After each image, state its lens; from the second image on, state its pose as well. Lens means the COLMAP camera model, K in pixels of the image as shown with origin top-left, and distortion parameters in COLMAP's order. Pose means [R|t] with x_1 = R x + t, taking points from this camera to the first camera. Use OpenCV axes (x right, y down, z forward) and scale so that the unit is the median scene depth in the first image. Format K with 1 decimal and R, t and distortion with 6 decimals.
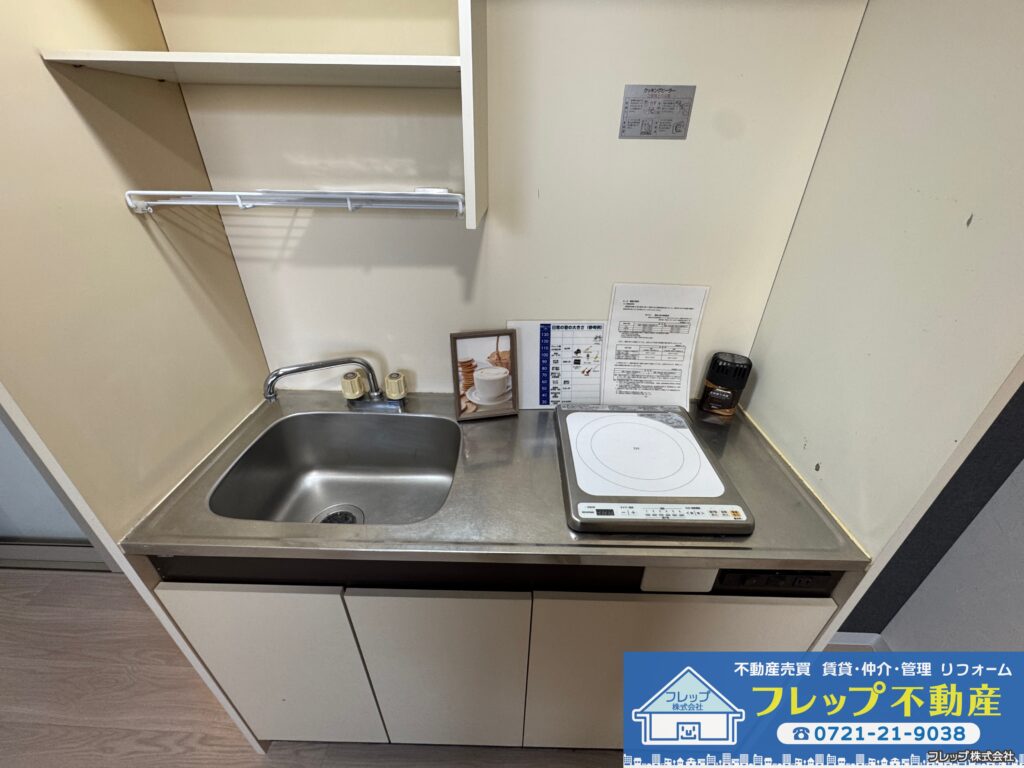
lens RADIAL K [[412.0, 0, 512.0], [0, 412.0, 384.0], [0, 0, 1]] dist [-0.001702, 0.000066]
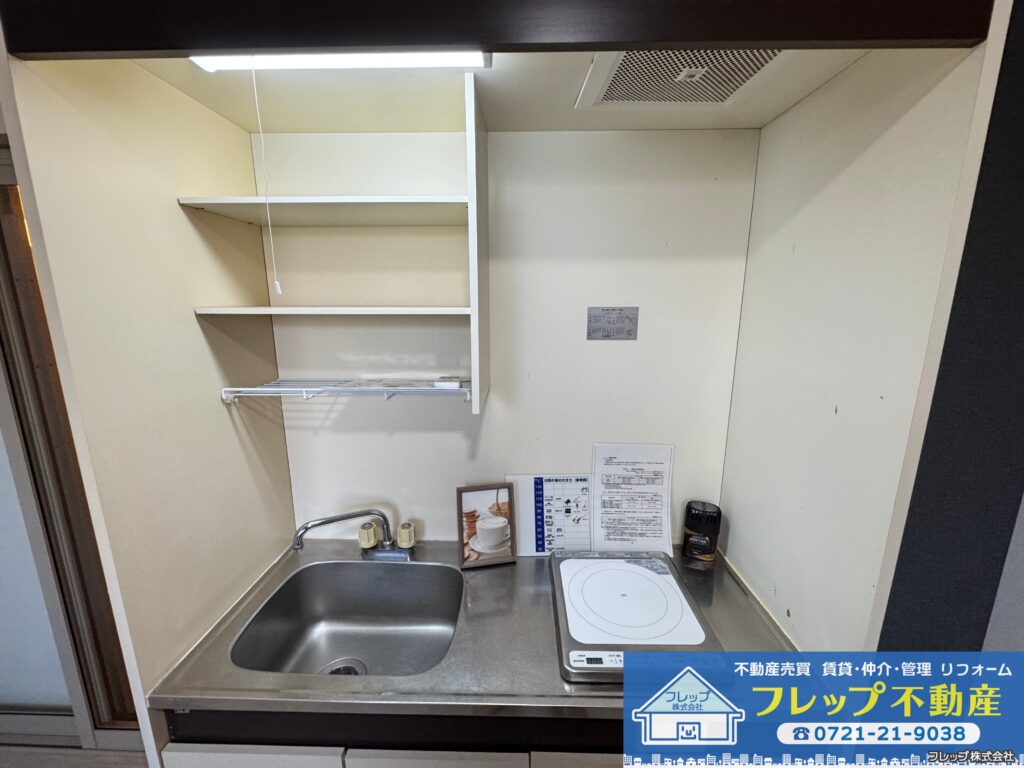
lens RADIAL K [[412.0, 0, 512.0], [0, 412.0, 384.0], [0, 0, 1]] dist [-0.001702, 0.000066]
pose [[0.999852, -0.013687, -0.010408, 0.021831], [0.009698, 0.948735, -0.315923, -0.029453], [0.014199, 0.315776, 0.948728, -0.192379]]
